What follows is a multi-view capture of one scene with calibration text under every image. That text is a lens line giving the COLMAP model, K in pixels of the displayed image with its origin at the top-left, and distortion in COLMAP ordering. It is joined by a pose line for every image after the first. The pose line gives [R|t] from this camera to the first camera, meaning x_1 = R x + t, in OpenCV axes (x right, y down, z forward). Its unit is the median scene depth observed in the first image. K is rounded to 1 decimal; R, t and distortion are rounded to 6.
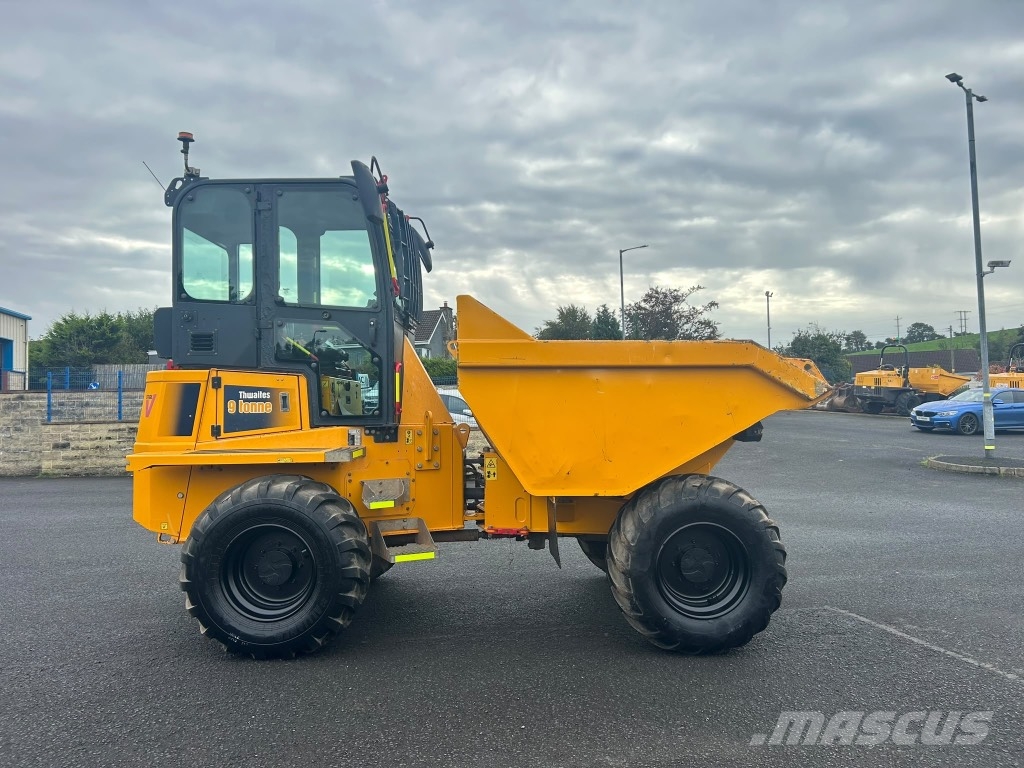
lens RADIAL K [[782.1, 0, 506.2], [0, 782.1, 394.0], [0, 0, 1]] dist [0.058435, -0.062739]
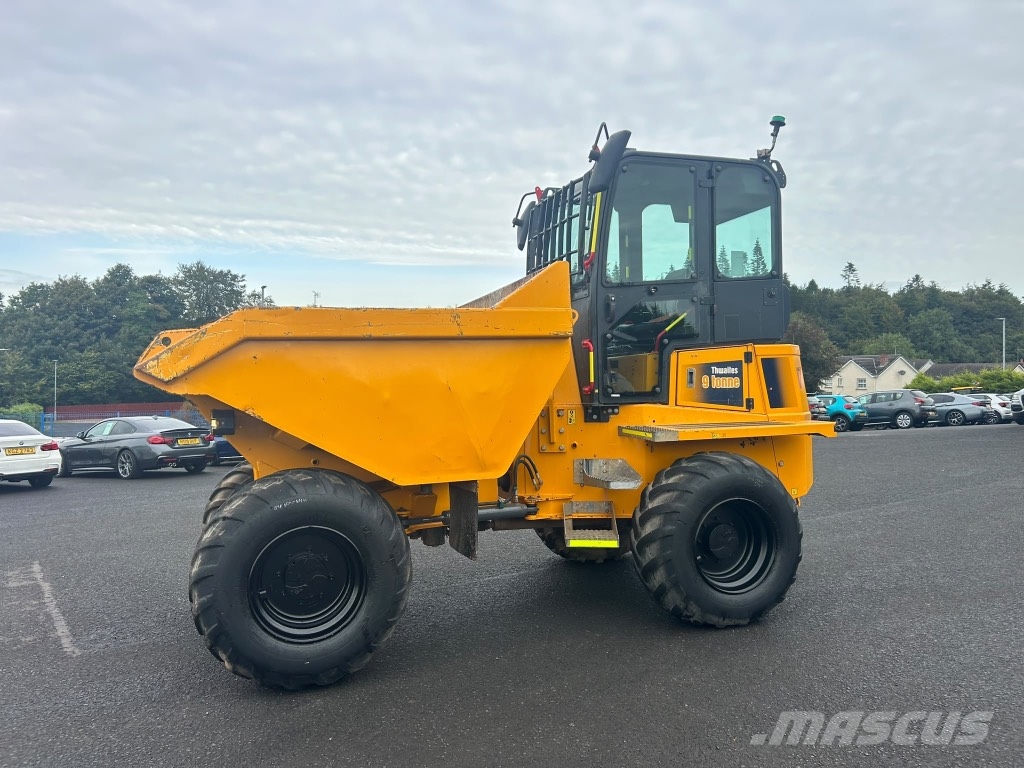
lens RADIAL K [[782.1, 0, 512.1], [0, 782.1, 382.2], [0, 0, 1]] dist [0.058435, -0.062739]
pose [[0.940152, 0.001106, 0.340753, -0.928610], [-0.000427, 0.999998, -0.002066, 0.019058], [-0.340754, 0.001797, 0.940151, 0.132970]]
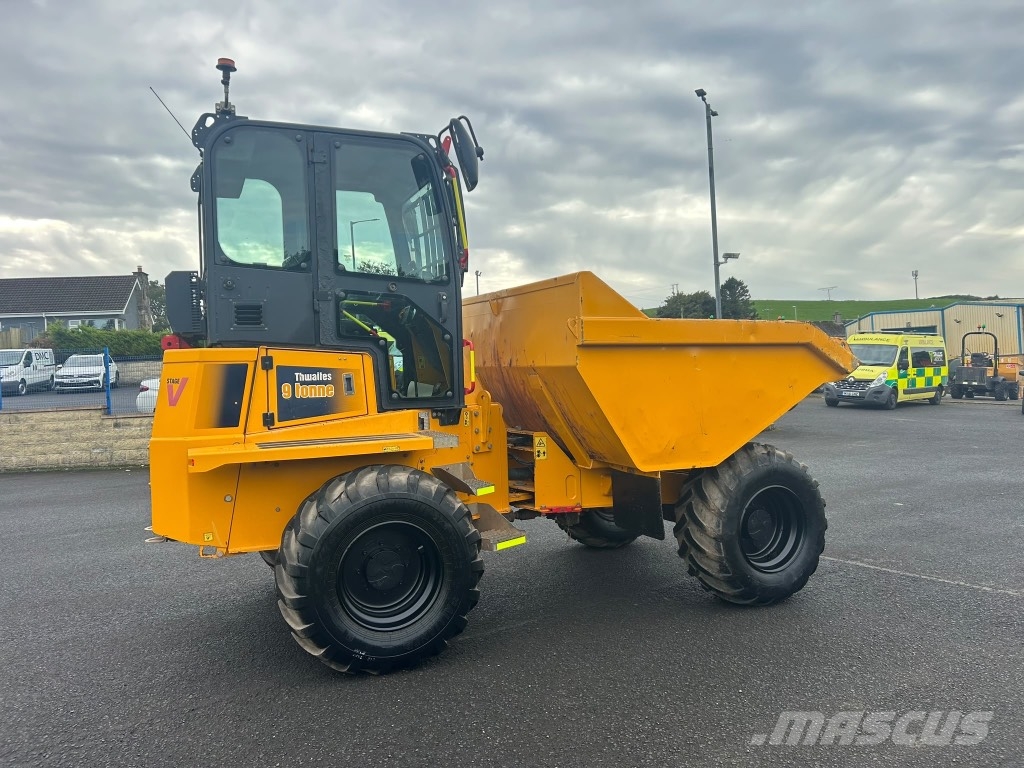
lens RADIAL K [[782.1, 0, 507.6], [0, 782.1, 390.1], [0, 0, 1]] dist [0.058435, -0.062739]
pose [[0.919137, -0.023132, 0.393259, -0.463909], [0.011913, 0.999450, 0.030945, -0.008408], [-0.393758, -0.023758, 0.918907, 0.119609]]
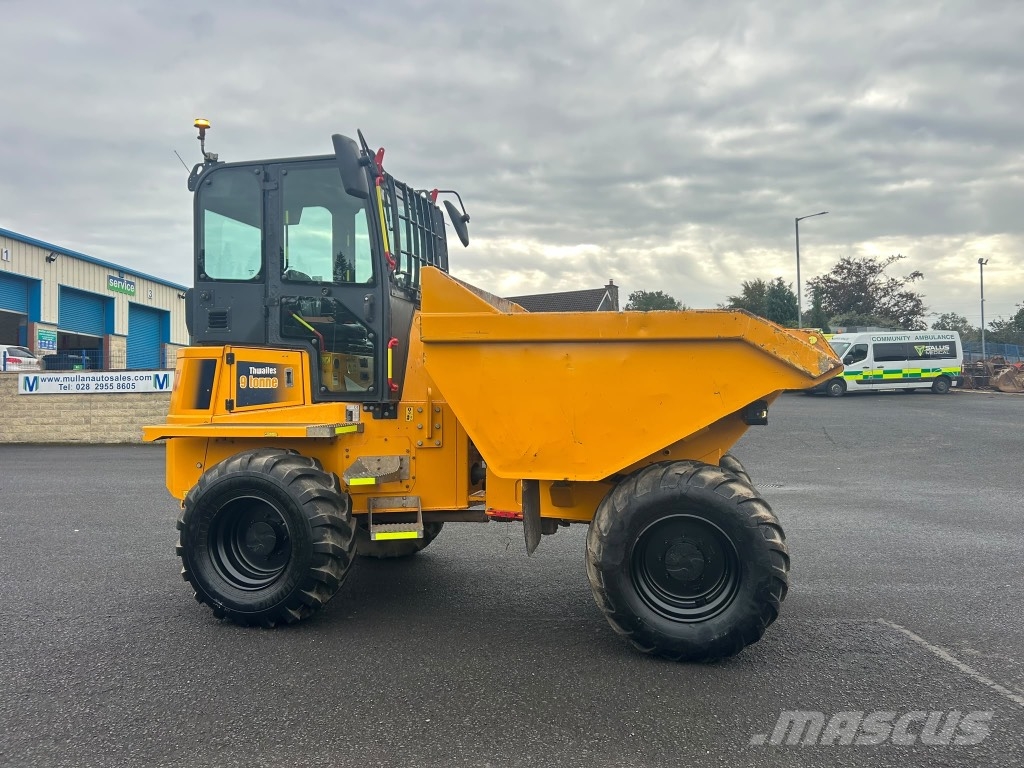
lens RADIAL K [[771.8, 0, 502.7], [0, 771.8, 388.9], [0, 0, 1]] dist [0.048516, -0.049123]
pose [[0.969959, 0.008226, -0.243130, 0.232905], [-0.003202, 0.999773, 0.021052, 0.002777], [0.243248, -0.019641, 0.969765, 0.089239]]
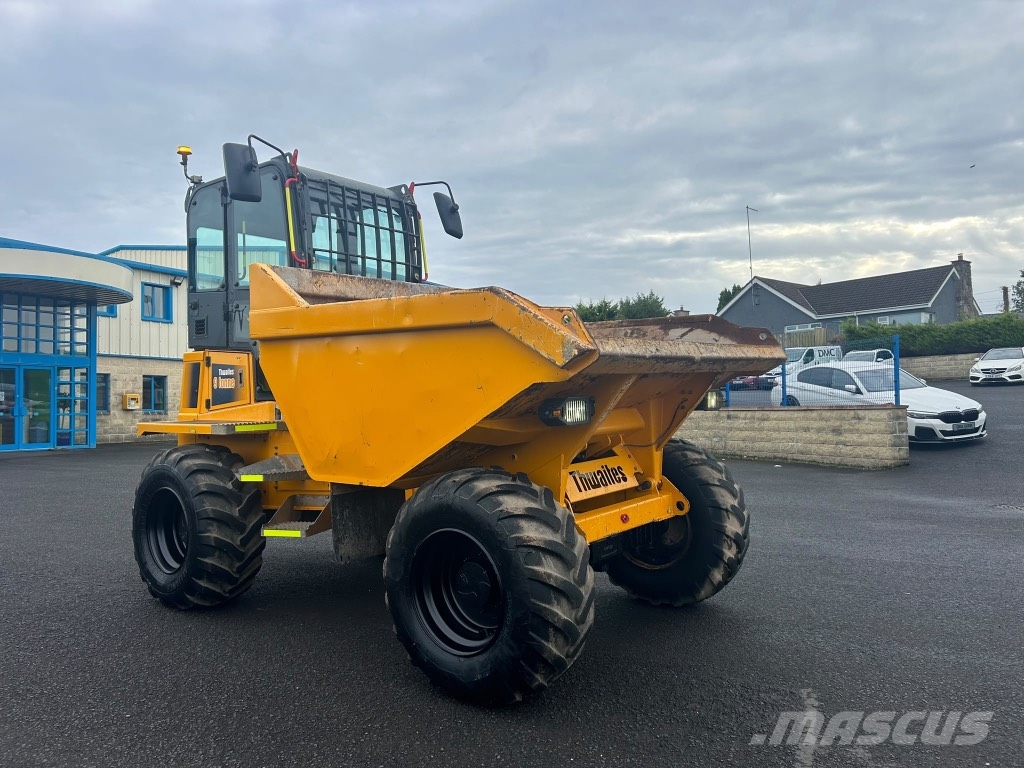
lens RADIAL K [[771.8, 0, 509.6], [0, 771.8, 380.1], [0, 0, 1]] dist [0.048516, -0.049123]
pose [[0.777001, -0.008767, -0.629439, 0.682772], [0.016476, 0.999844, 0.006412, 0.012111], [0.629284, -0.015353, 0.777024, 0.398574]]
